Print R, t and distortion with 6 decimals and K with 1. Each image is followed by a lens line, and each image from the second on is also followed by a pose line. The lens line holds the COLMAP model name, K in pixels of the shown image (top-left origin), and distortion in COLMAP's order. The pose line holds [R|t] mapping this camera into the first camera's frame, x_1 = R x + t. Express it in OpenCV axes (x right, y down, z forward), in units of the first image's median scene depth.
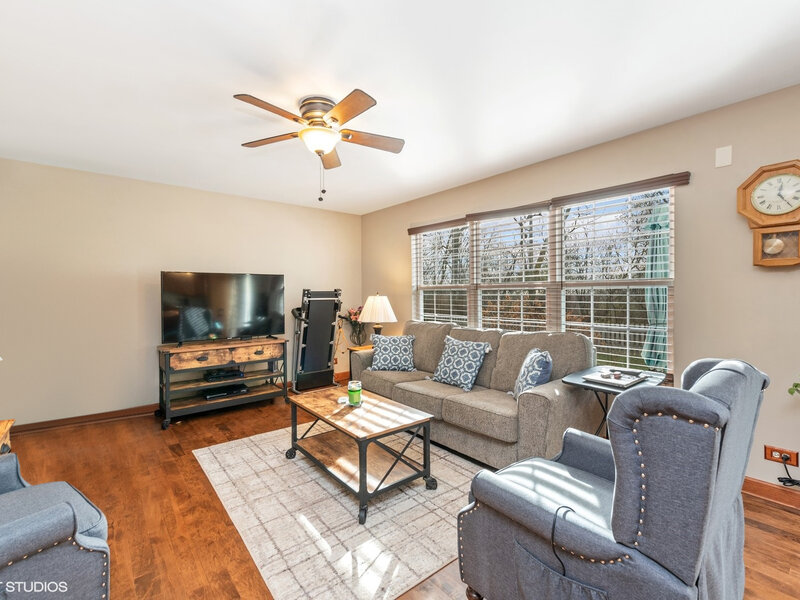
lens RADIAL K [[361.2, 0, 386.3], [0, 361.2, 296.0], [0, 0, 1]] dist [0.001579, -0.000054]
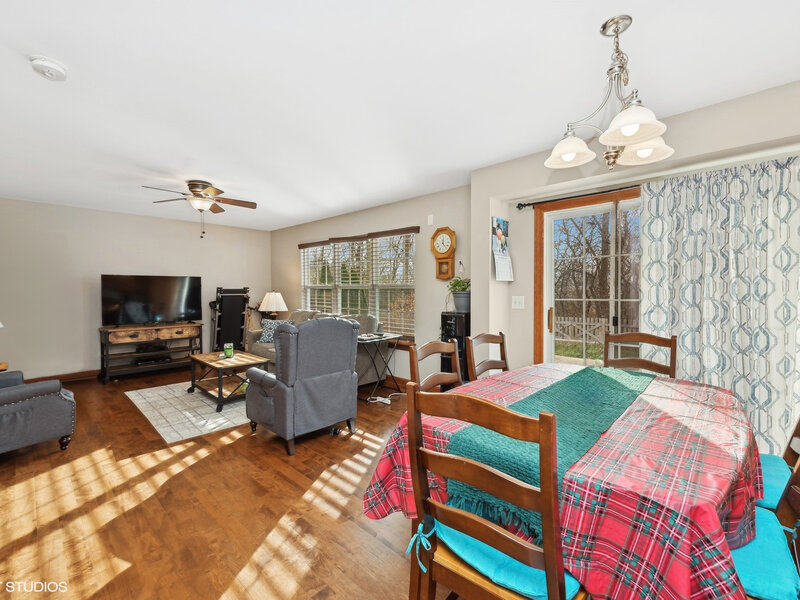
lens RADIAL K [[351.8, 0, 402.6], [0, 351.8, 298.4], [0, 0, 1]] dist [0.000179, -0.000183]
pose [[0.989690, 0.001257, 0.143218, 0.313124], [-0.003791, 0.999841, 0.017426, -0.003883], [-0.143173, -0.017789, 0.989538, -0.481036]]
